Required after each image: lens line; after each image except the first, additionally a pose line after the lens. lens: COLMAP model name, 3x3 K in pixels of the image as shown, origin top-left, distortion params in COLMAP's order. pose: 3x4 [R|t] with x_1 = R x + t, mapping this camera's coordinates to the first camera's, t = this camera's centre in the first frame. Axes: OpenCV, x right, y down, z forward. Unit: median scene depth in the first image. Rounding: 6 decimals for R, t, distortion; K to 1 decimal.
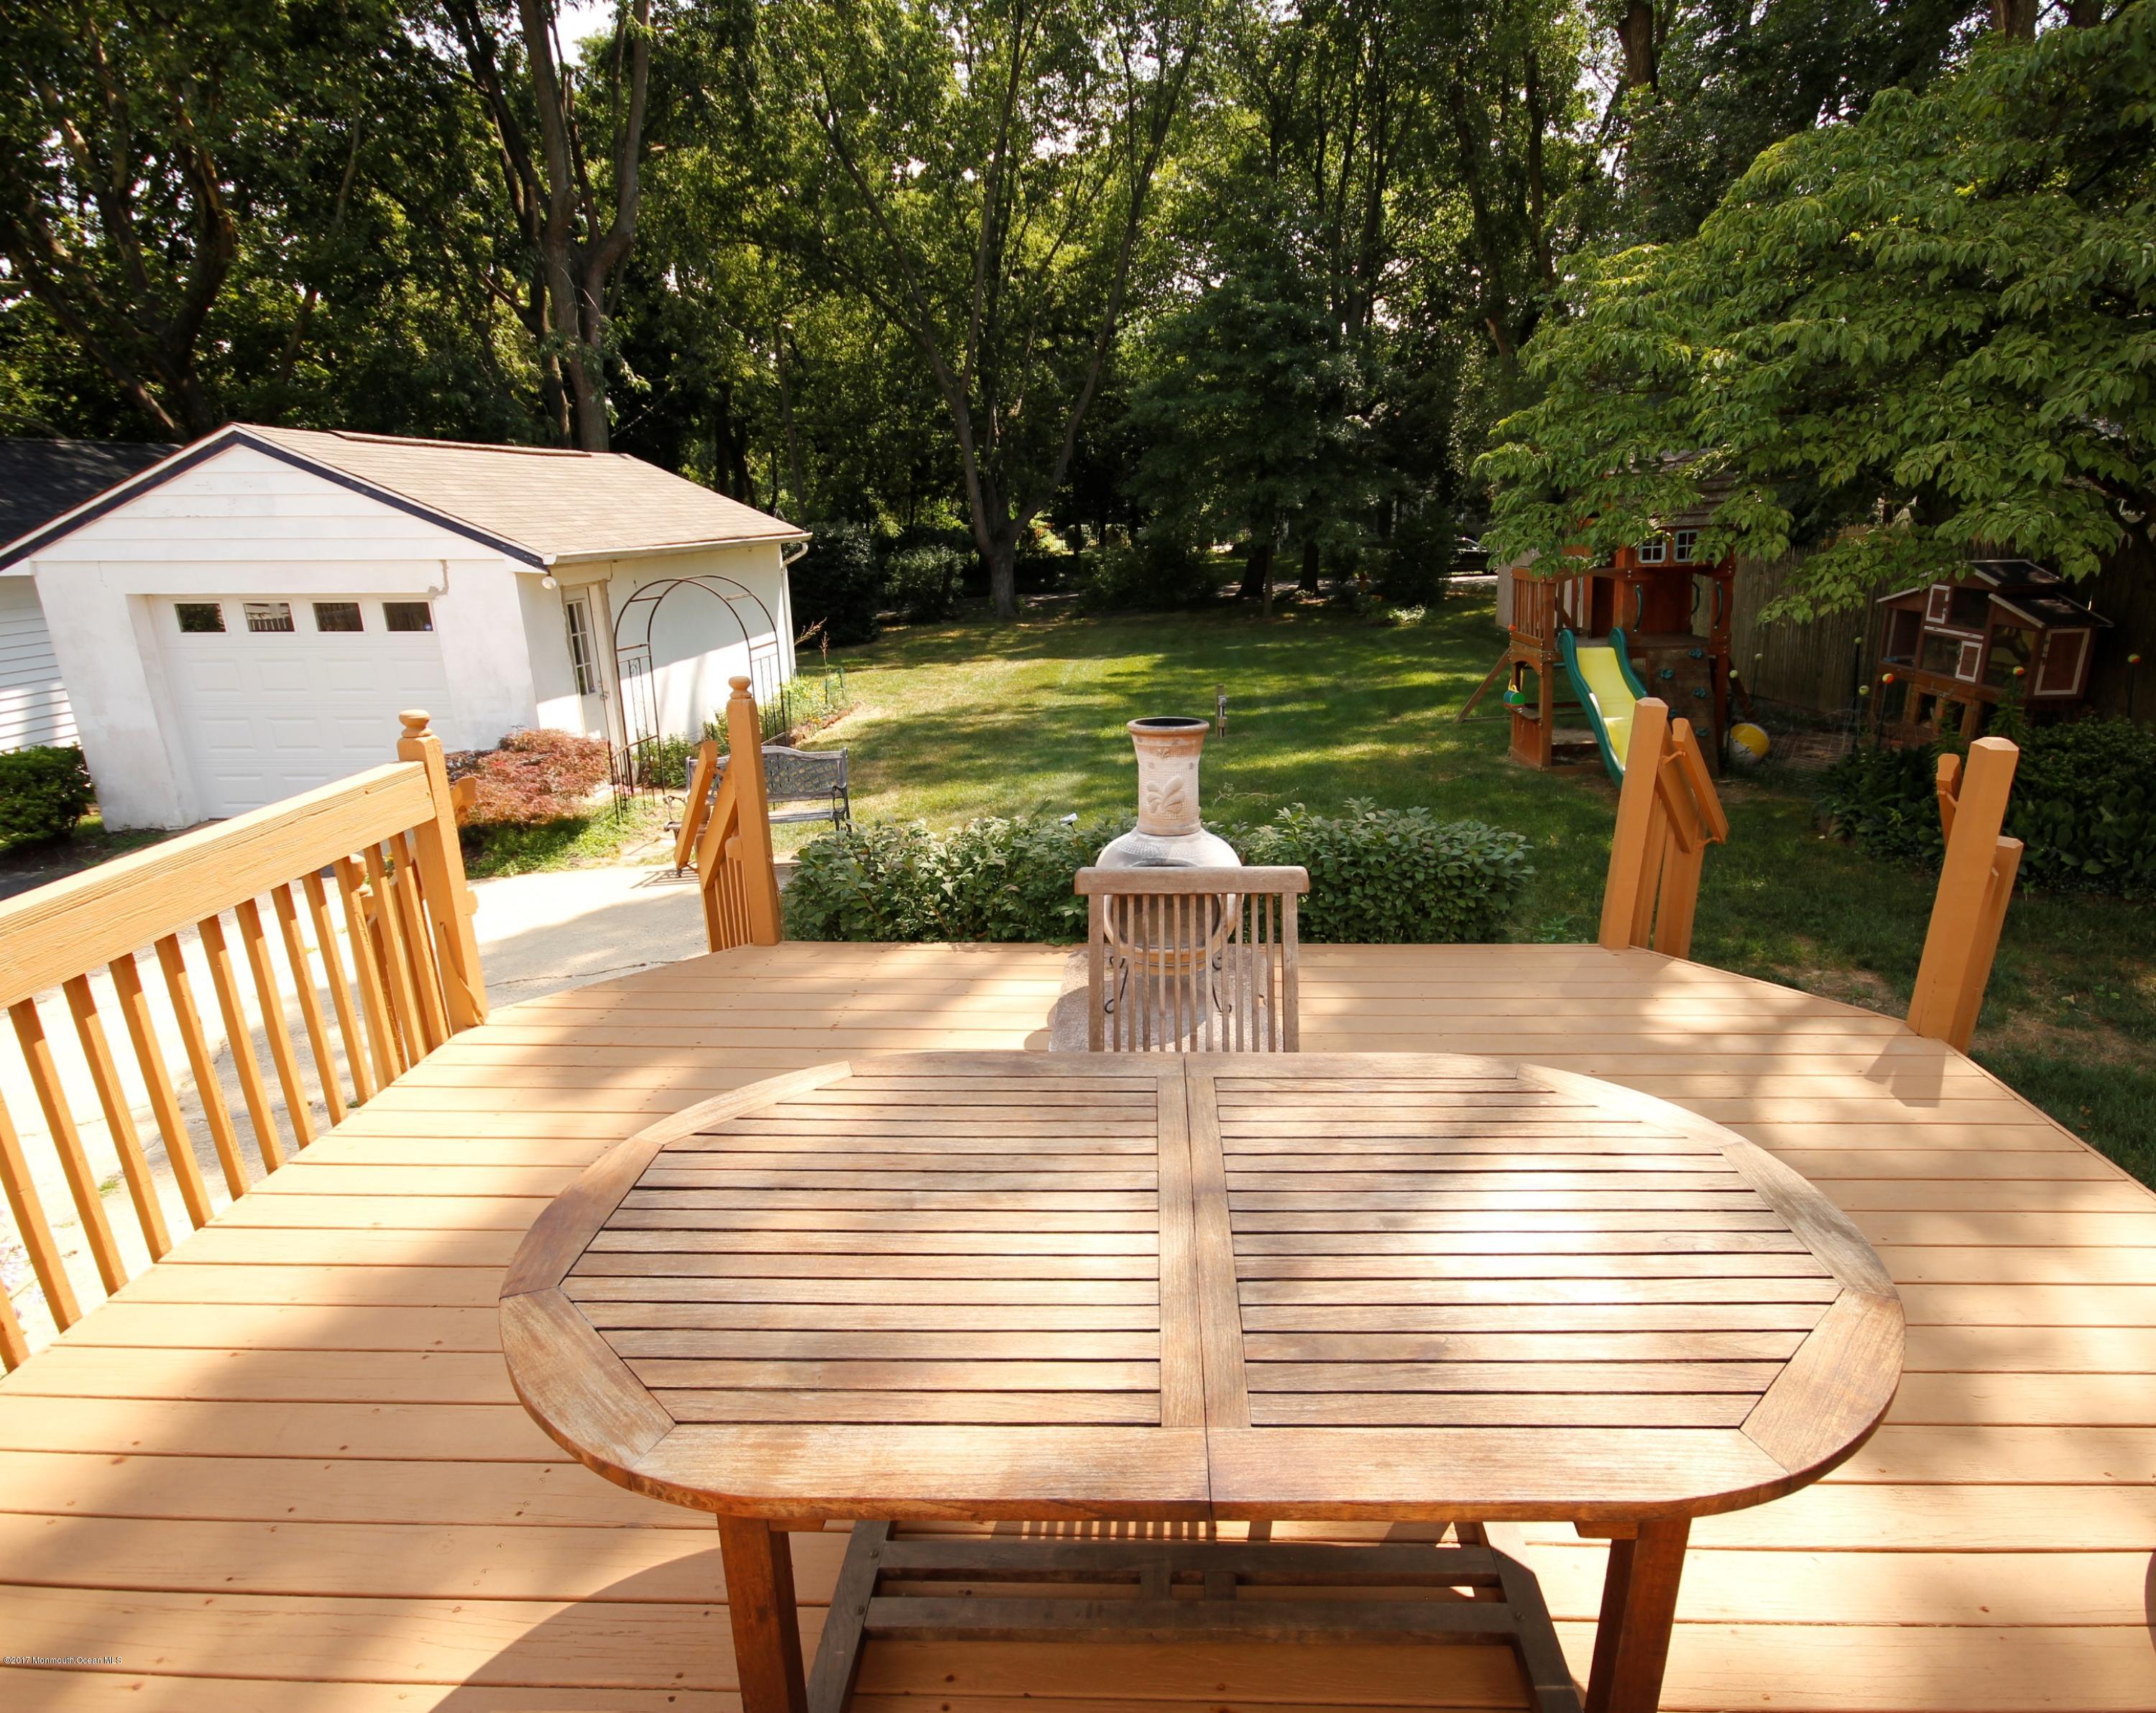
lens RADIAL K [[1107.3, 0, 1194.4], [0, 1107.3, 859.4], [0, 0, 1]] dist [0.002802, 0.000473]
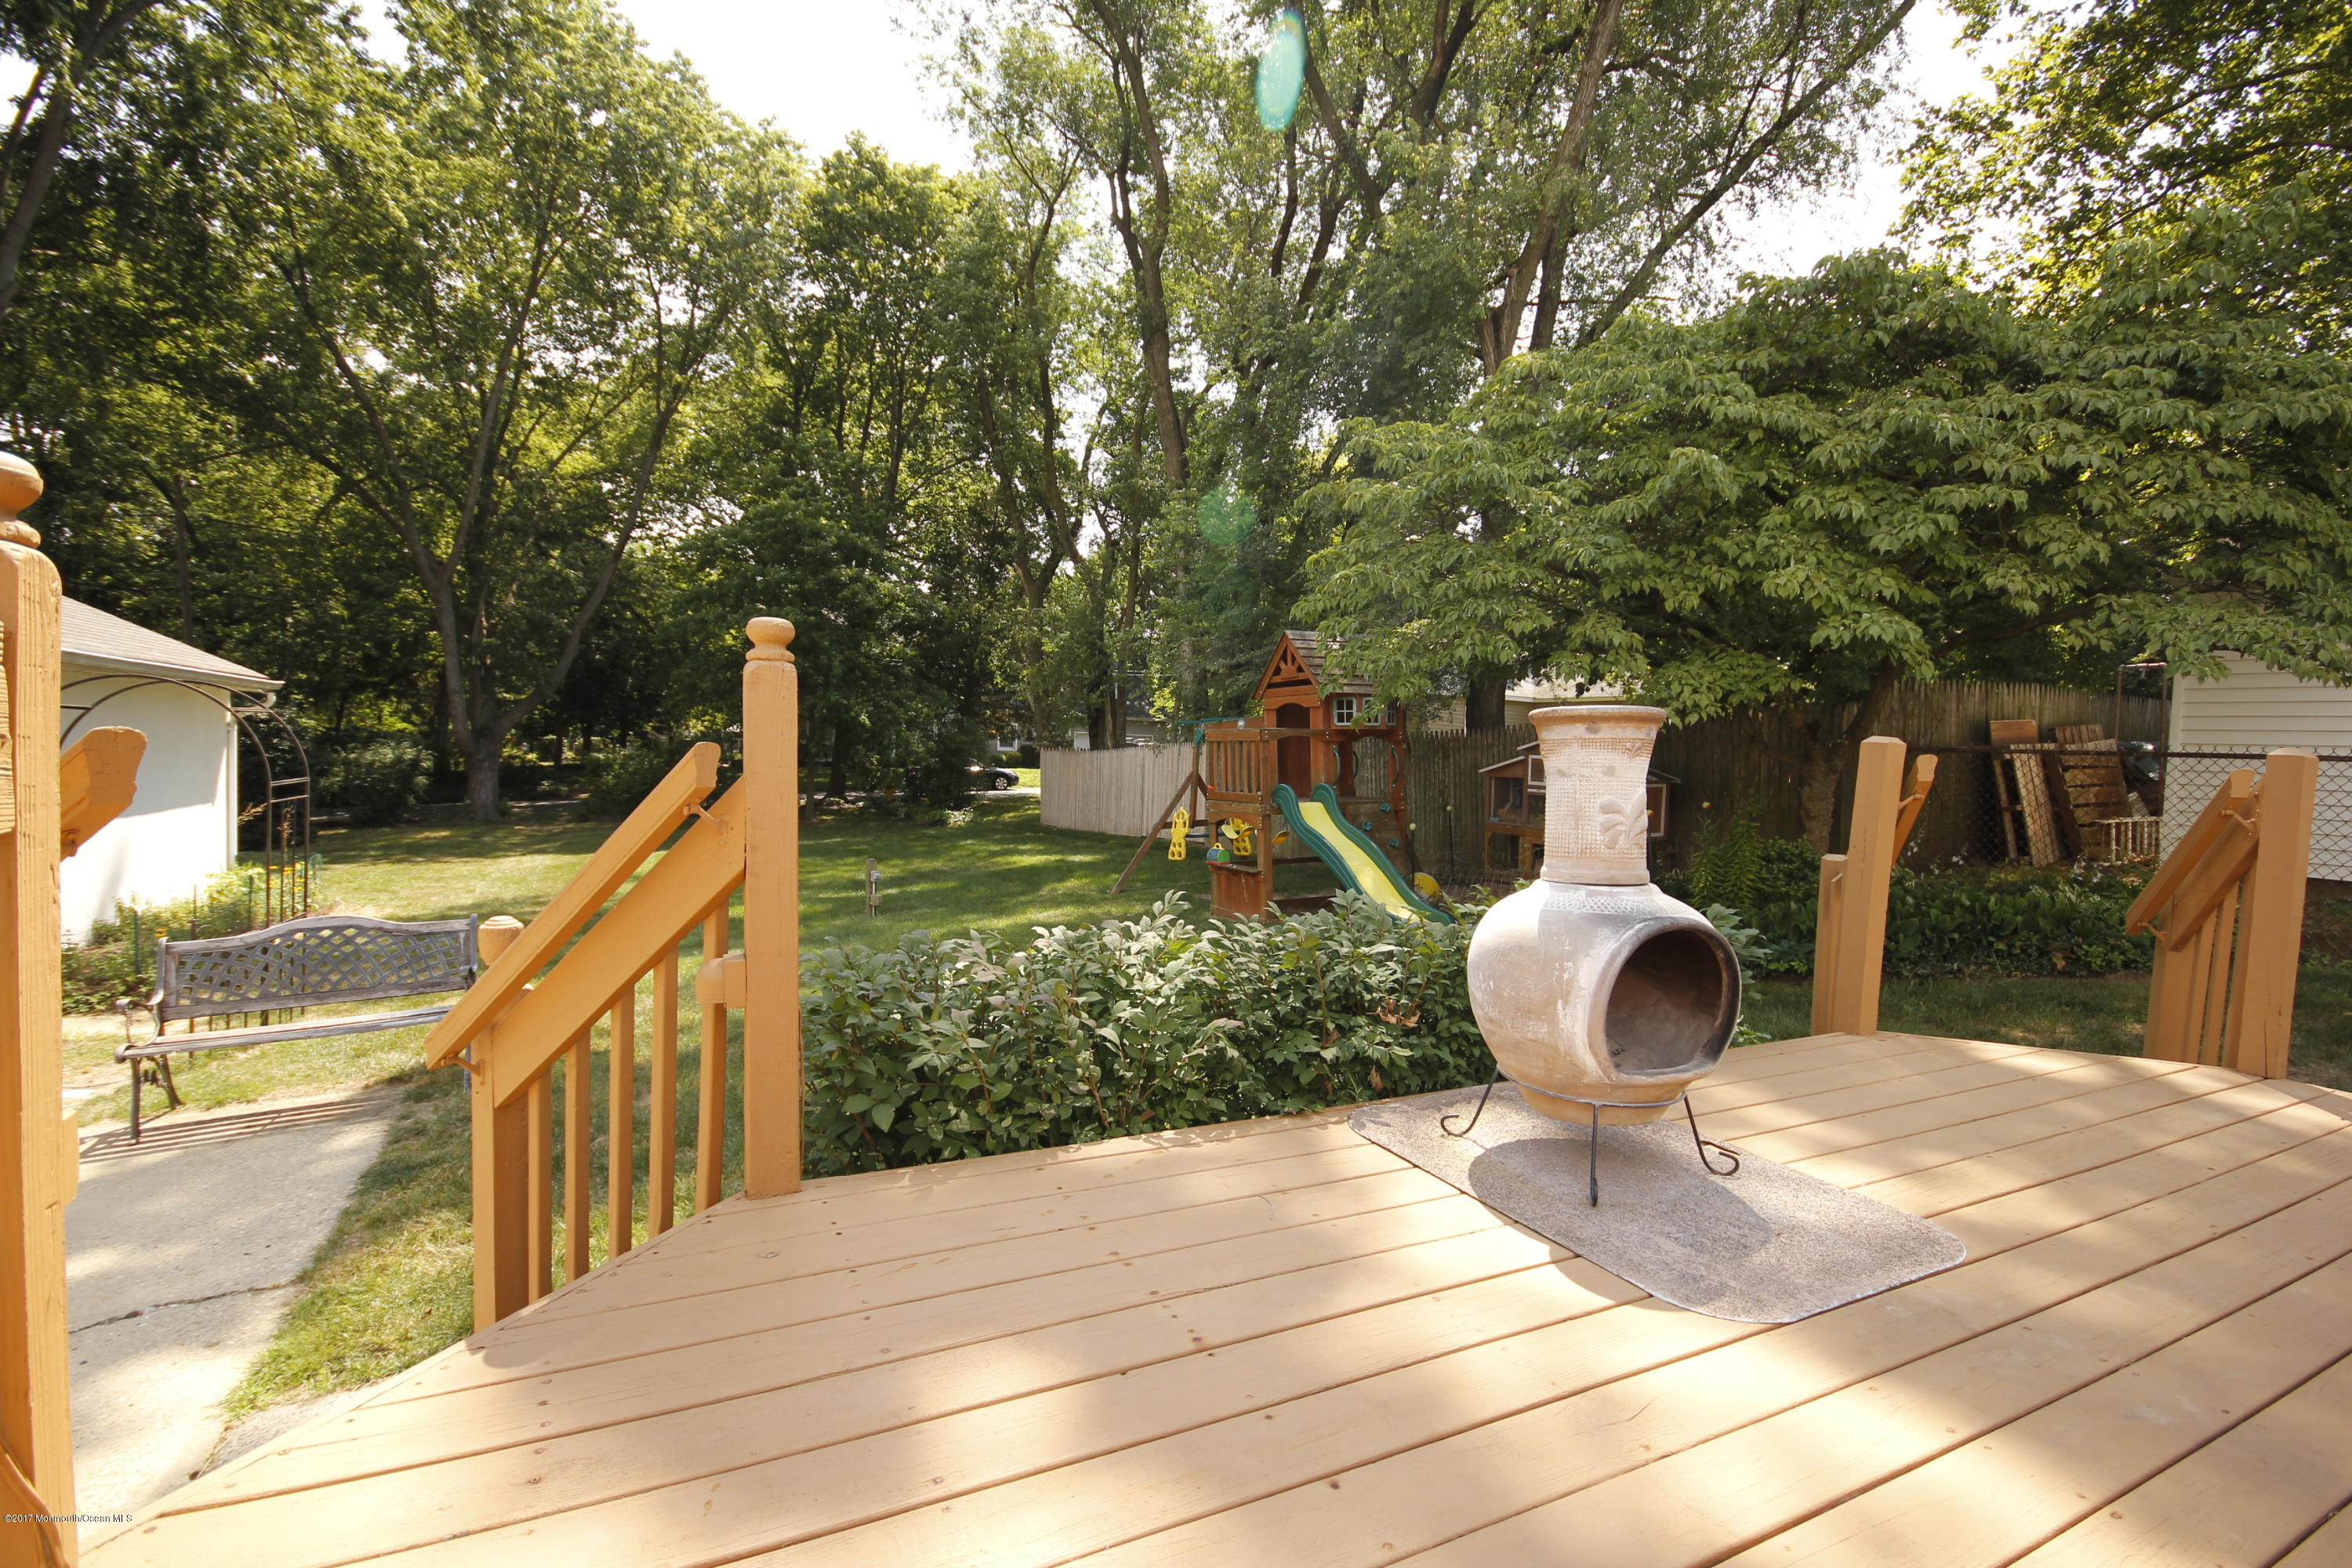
lens RADIAL K [[1011.4, 0, 1177.2], [0, 1011.4, 833.9], [0, 0, 1]] dist [-0.004168, -0.000380]
pose [[0.892594, -0.000375, 0.450862, -0.058759], [0.098236, 0.976136, -0.193671, 0.004187], [-0.440030, 0.217160, 0.871330, 0.074962]]
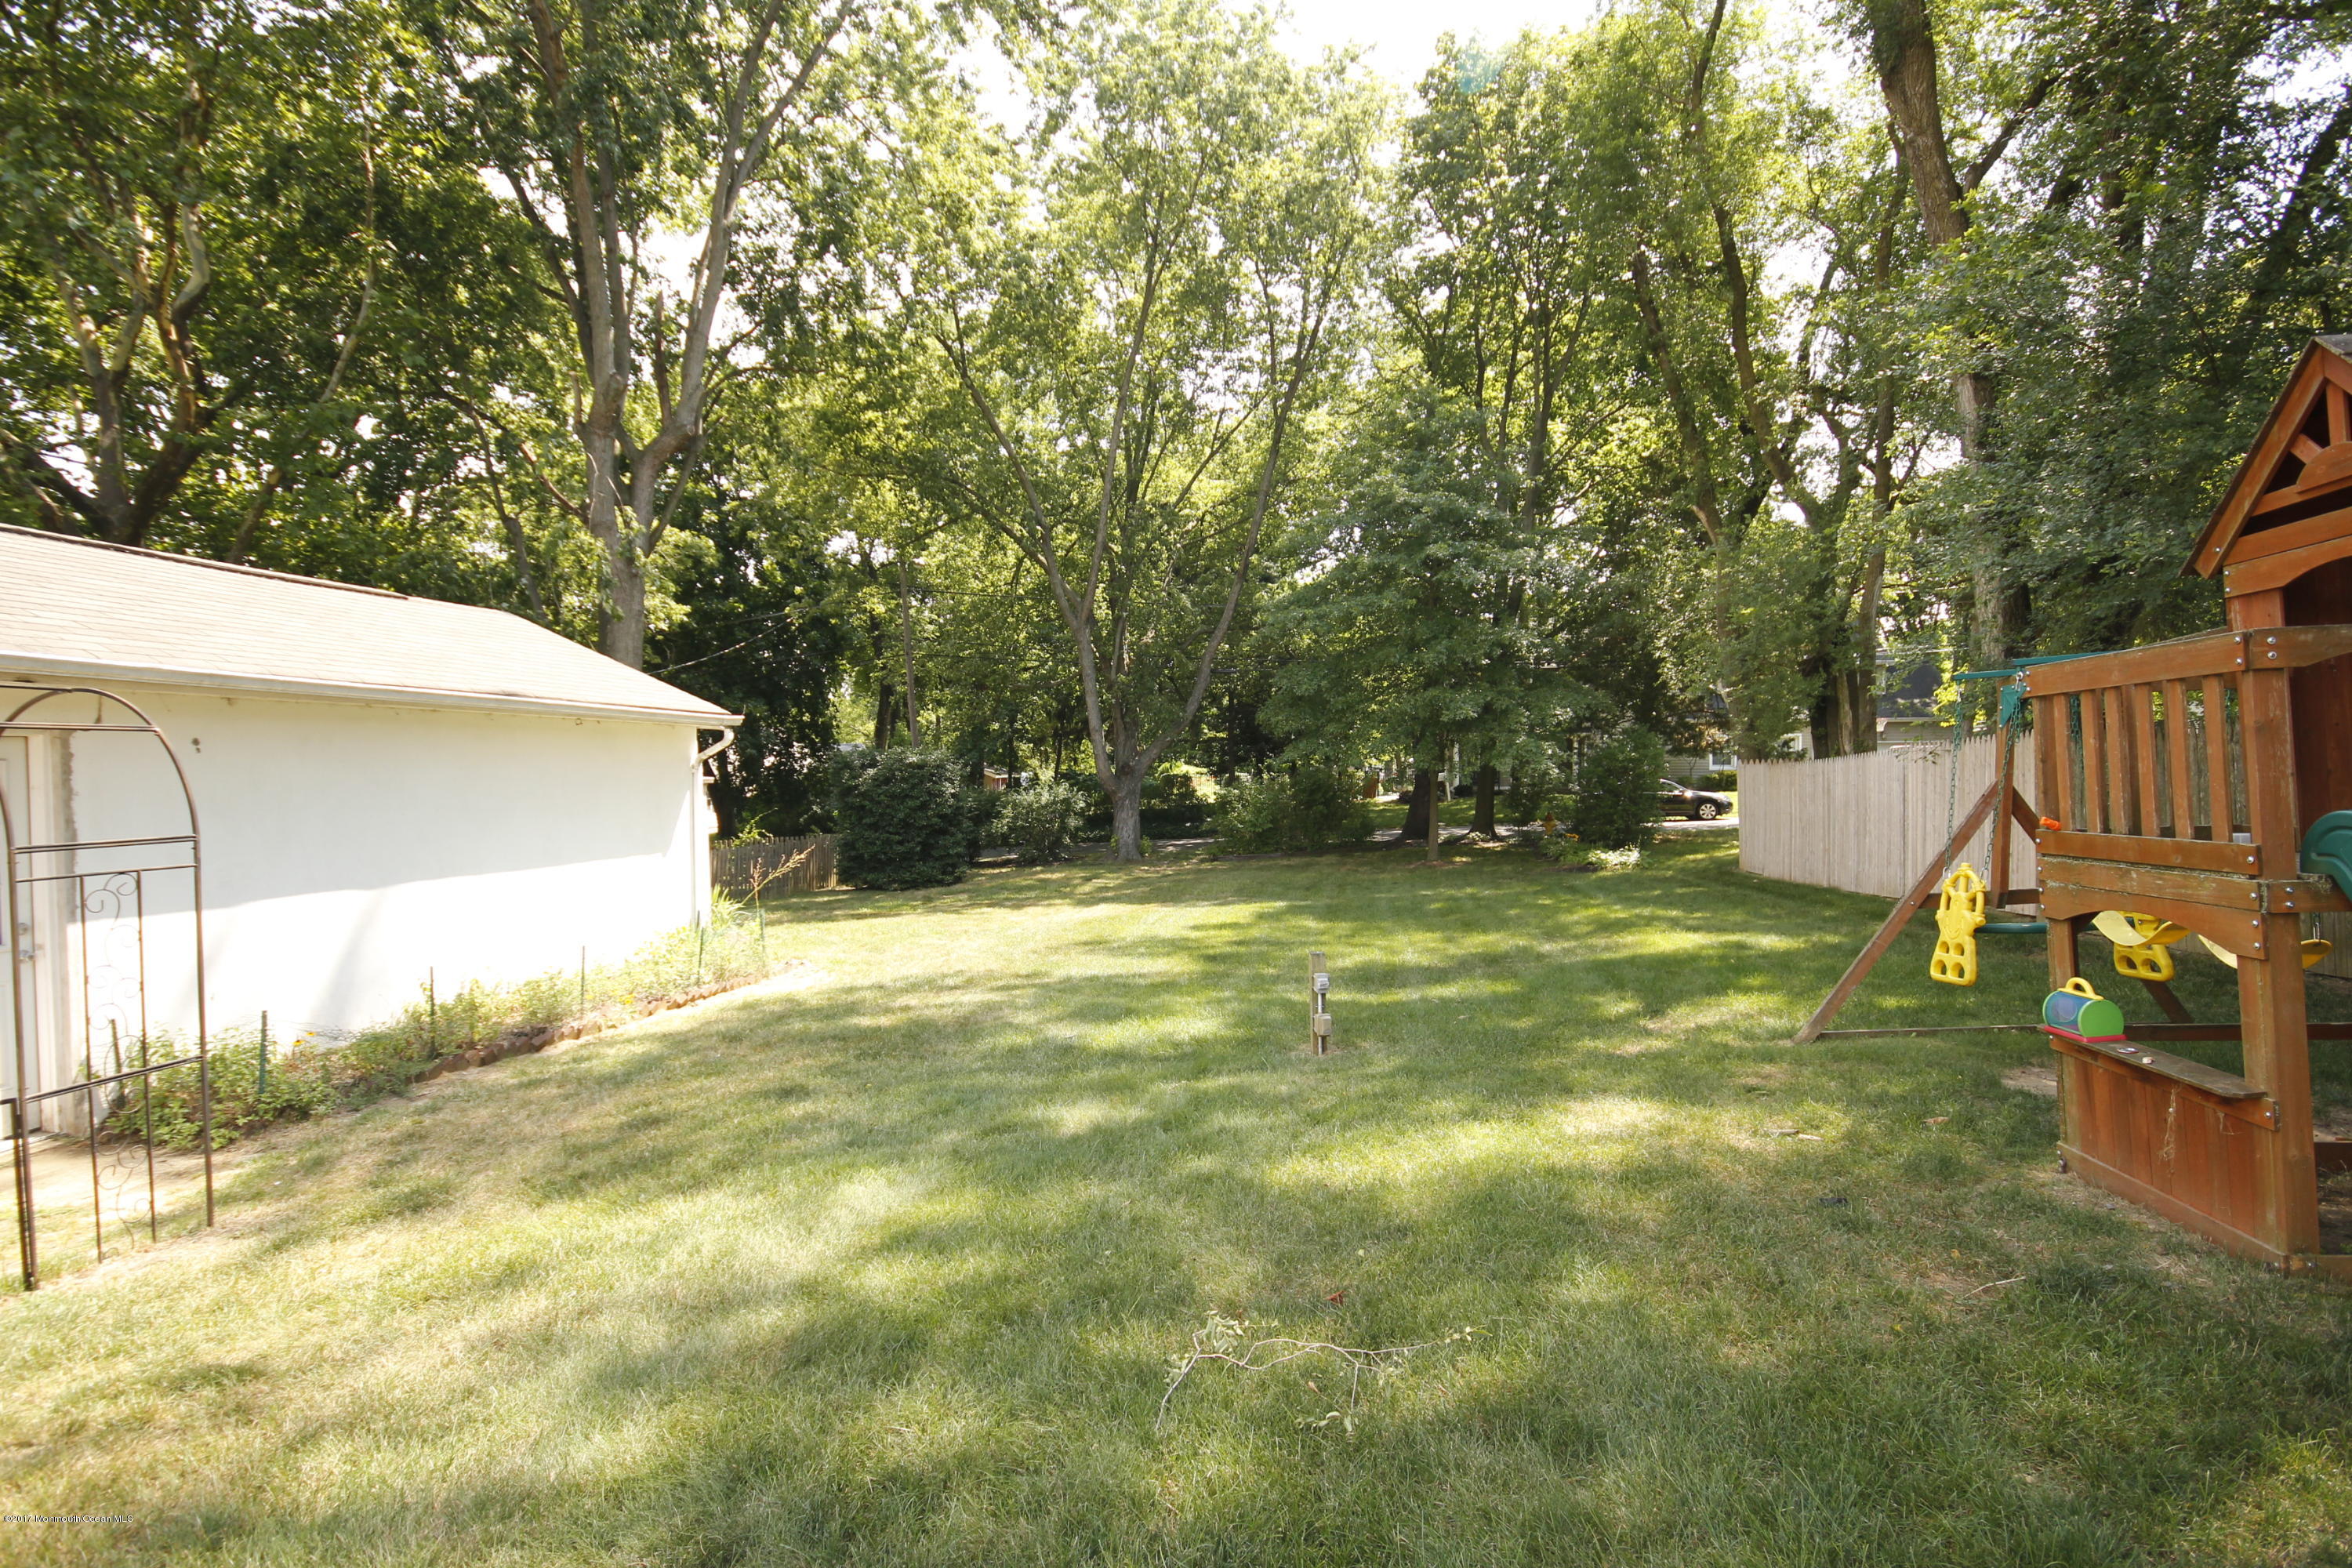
lens RADIAL K [[1116.4, 0, 1212.4], [0, 1116.4, 788.7], [0, 0, 1]] dist [-0.003219, -0.000103]
pose [[0.990465, -0.000184, -0.137763, 0.021903], [-0.039066, 0.958575, -0.282147, -0.037489], [0.132108, 0.284839, 0.949428, 0.219050]]
